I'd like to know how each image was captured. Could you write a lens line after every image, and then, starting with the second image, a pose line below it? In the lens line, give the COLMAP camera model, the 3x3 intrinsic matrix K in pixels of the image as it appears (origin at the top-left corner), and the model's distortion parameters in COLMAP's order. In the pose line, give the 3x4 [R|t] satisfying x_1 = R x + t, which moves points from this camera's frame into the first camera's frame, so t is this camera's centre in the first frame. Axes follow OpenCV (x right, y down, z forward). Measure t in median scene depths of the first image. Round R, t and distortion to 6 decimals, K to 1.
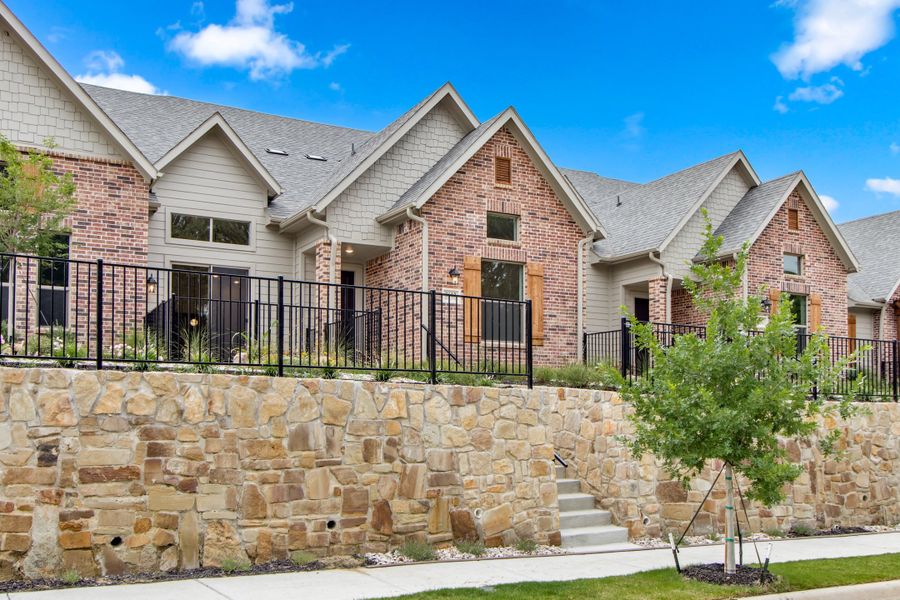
lens RADIAL K [[915.7, 0, 450.0], [0, 915.7, 300.0], [0, 0, 1]] dist [-0.002874, 0.001218]
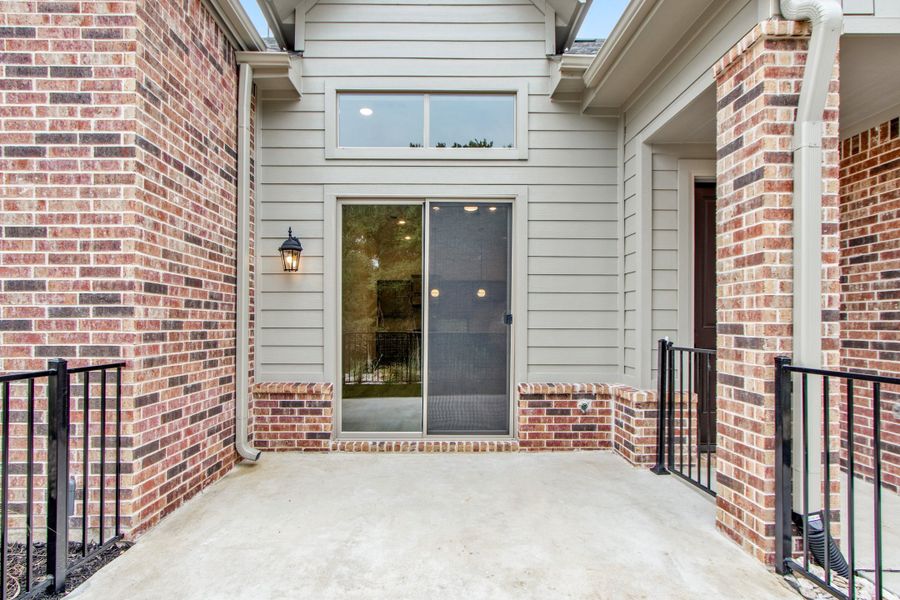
lens RADIAL K [[497.2, 0, 438.2], [0, 497.2, 322.0], [0, 0, 1]] dist [-0.006027, 0.000228]
pose [[0.887842, -0.000425, -0.460148, -0.155800], [0.064062, 0.990375, 0.122691, -0.008064], [0.455667, -0.138408, 0.879324, 0.832629]]
